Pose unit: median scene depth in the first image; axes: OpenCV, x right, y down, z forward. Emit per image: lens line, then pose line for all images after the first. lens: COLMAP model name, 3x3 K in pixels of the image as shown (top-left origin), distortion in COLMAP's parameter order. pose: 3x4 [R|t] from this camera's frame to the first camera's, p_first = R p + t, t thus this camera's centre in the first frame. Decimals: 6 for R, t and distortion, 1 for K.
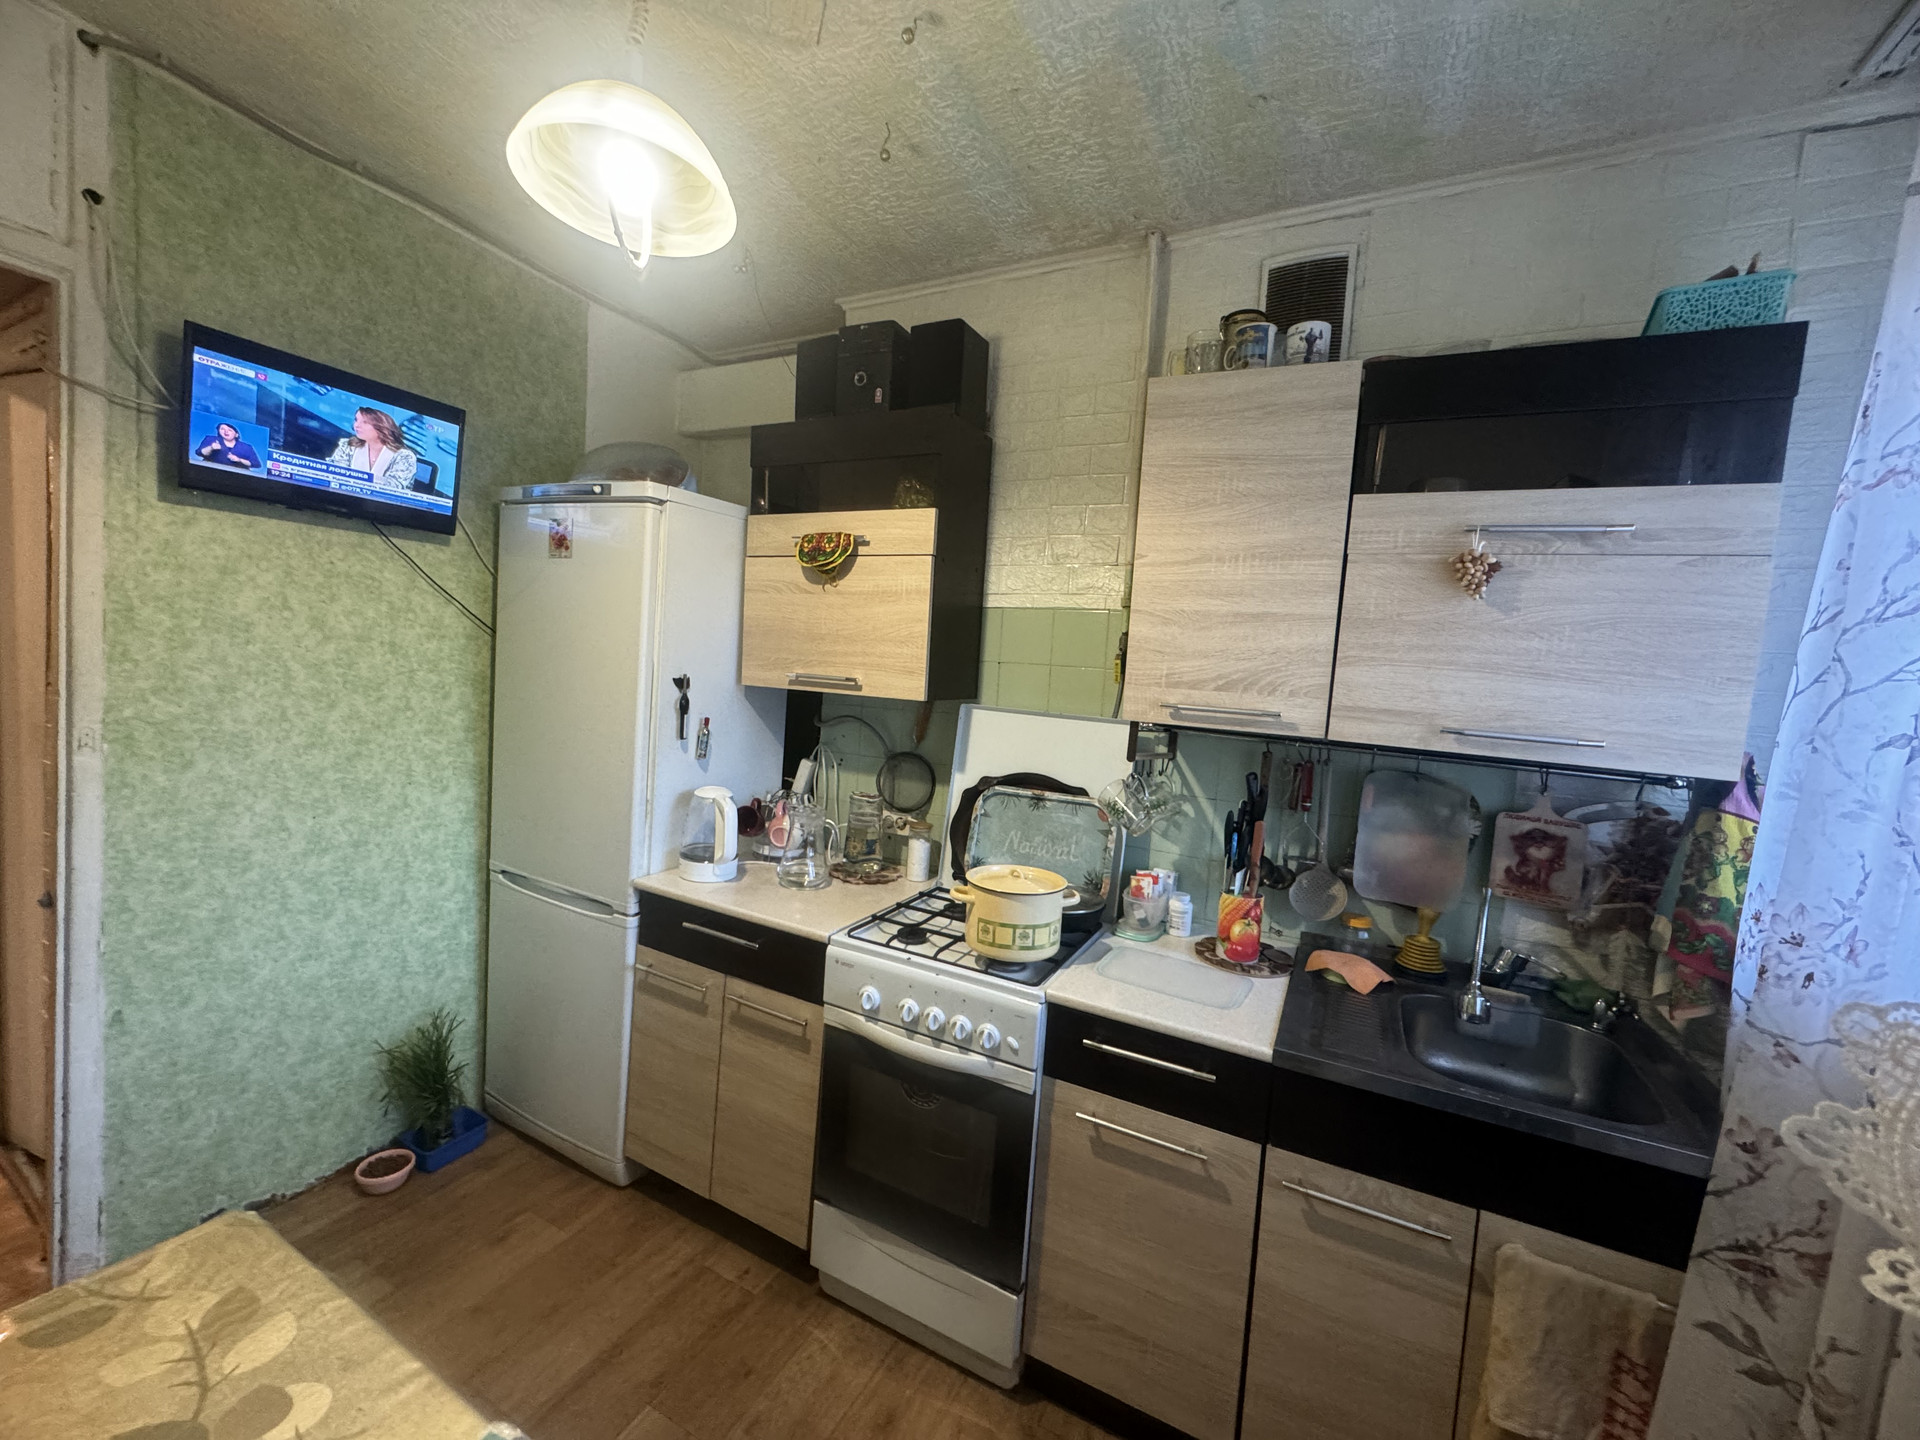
lens RADIAL K [[764.3, 0, 960.0], [0, 764.3, 720.0], [0, 0, 1]] dist [-0.002175, 0.000024]
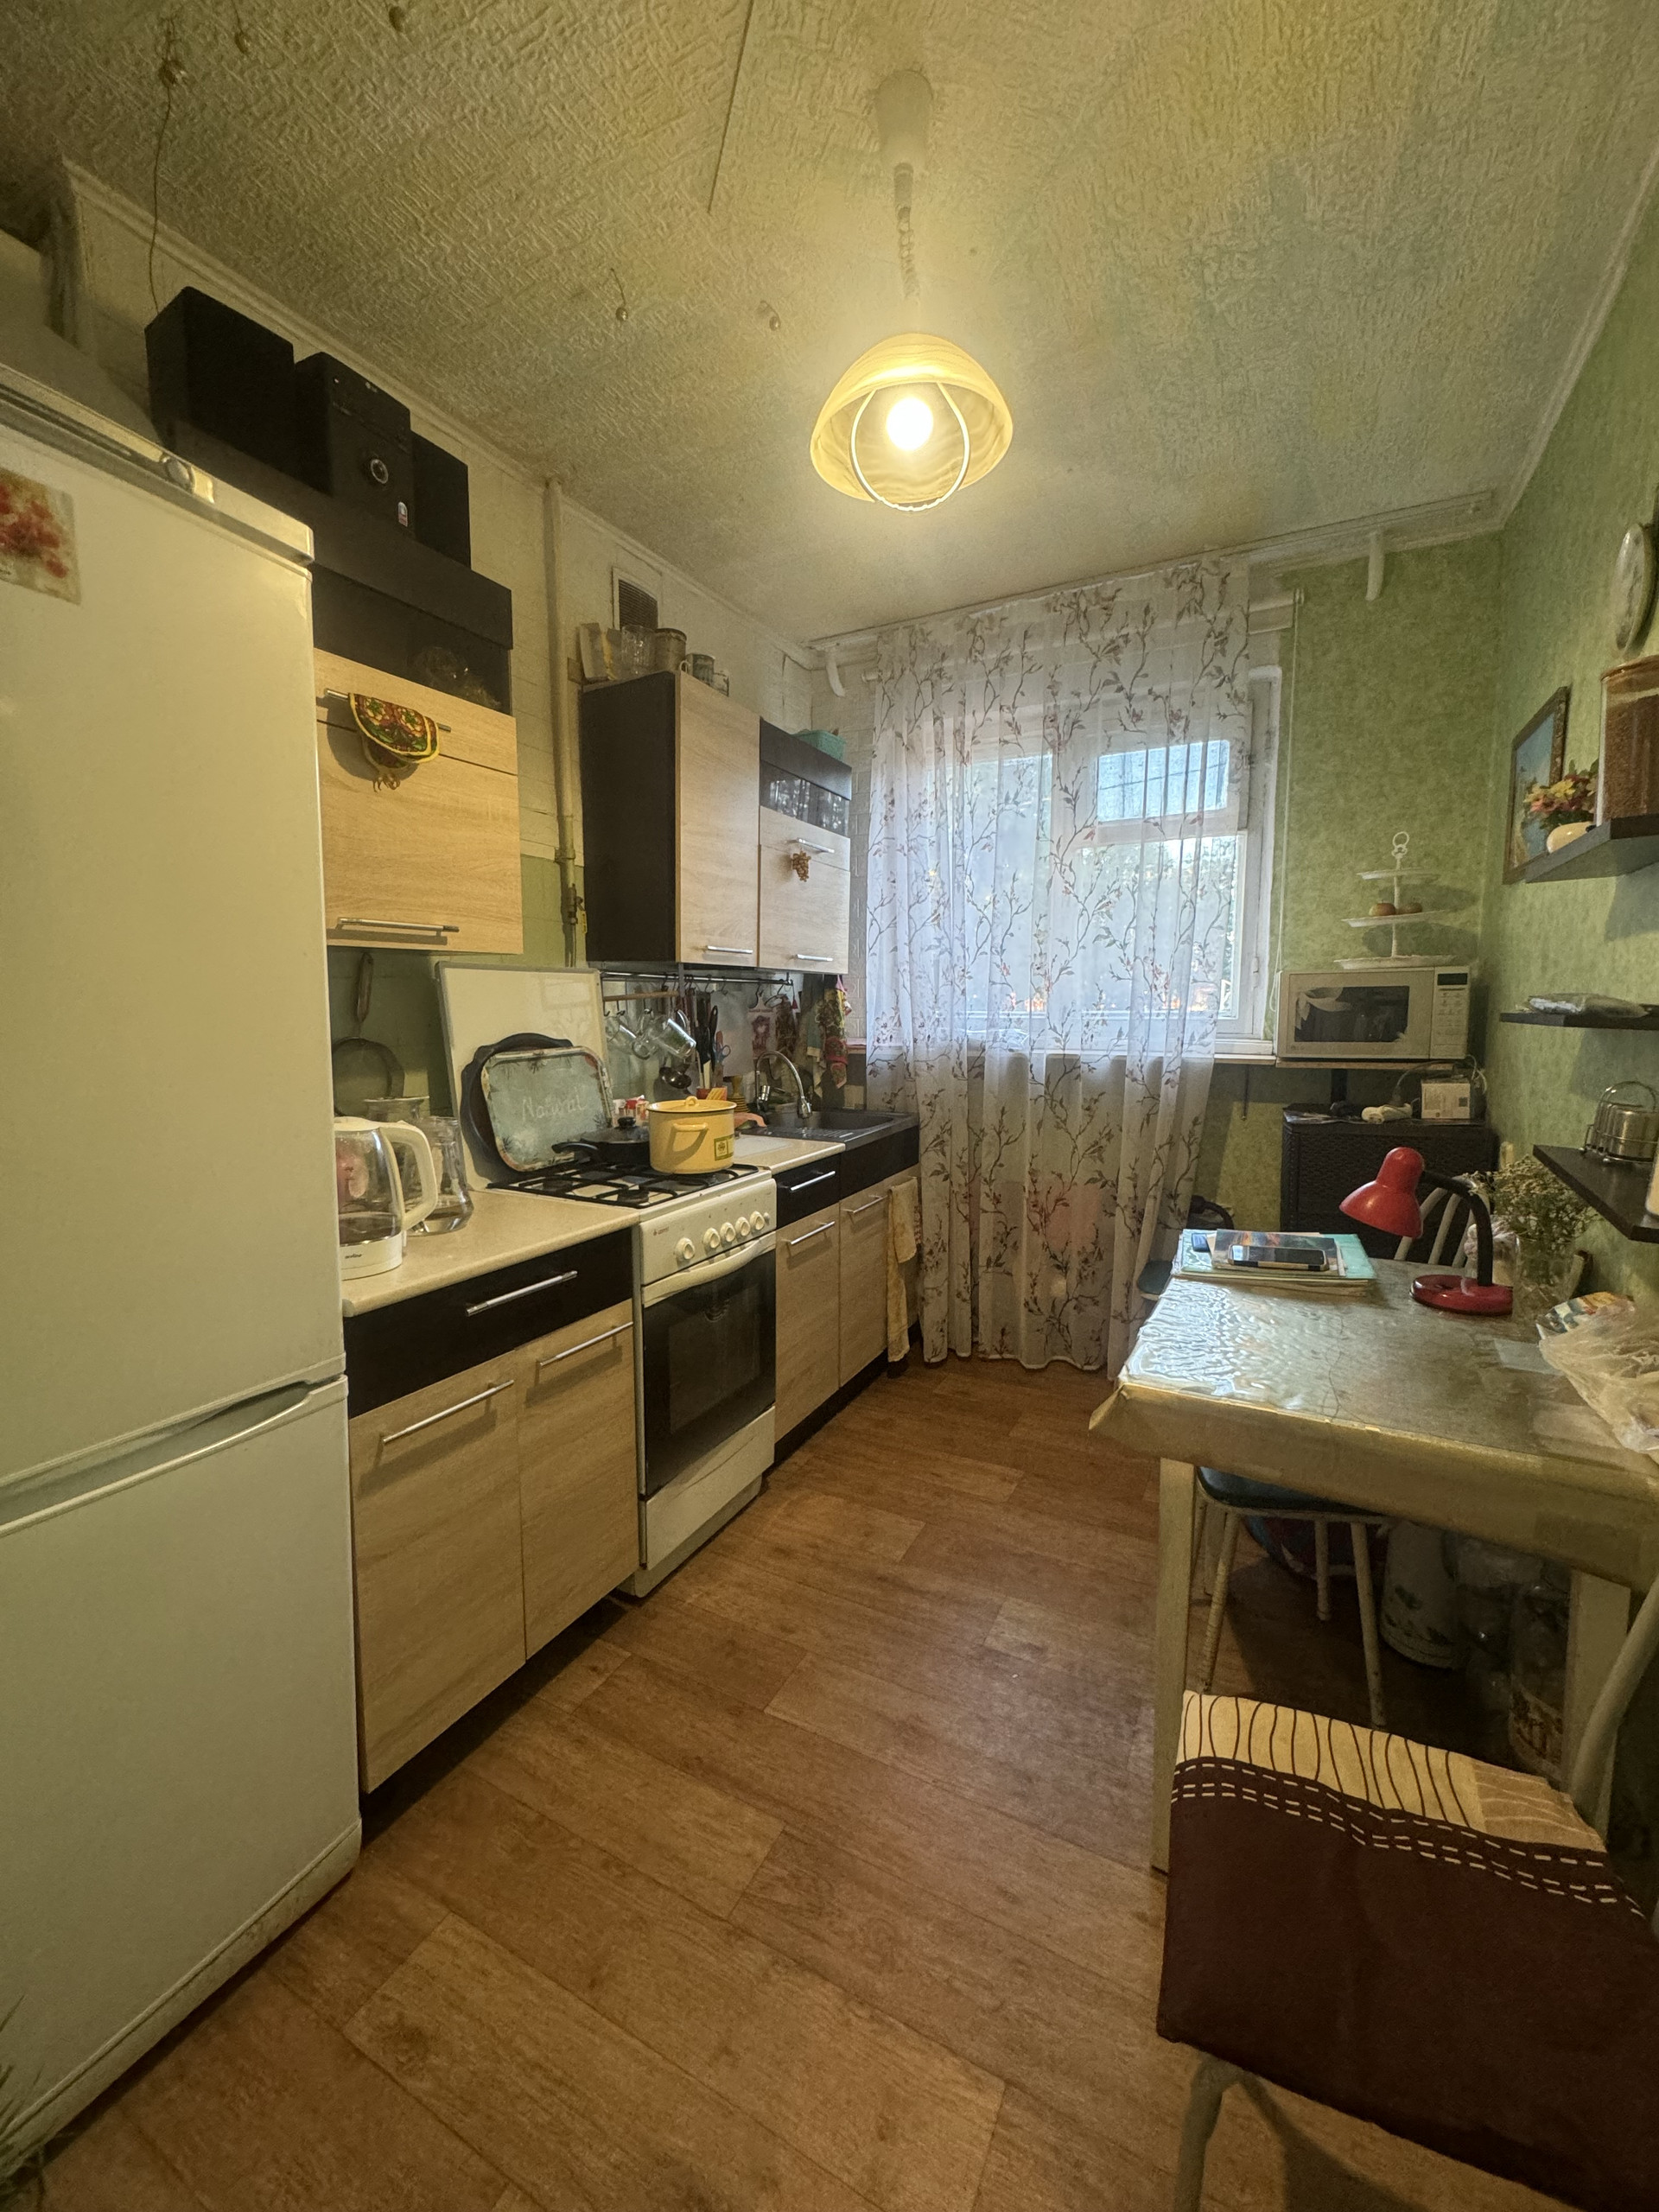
lens RADIAL K [[880.5, 0, 829.5], [0, 880.5, 1106.0], [0, 0, 1]] dist [-0.002175, 0.000024]
pose [[0.015093, -0.190703, 0.981532, -1.067353], [0.072351, 0.979279, 0.189153, -0.021088], [-0.997265, 0.068160, 0.028578, 0.674684]]
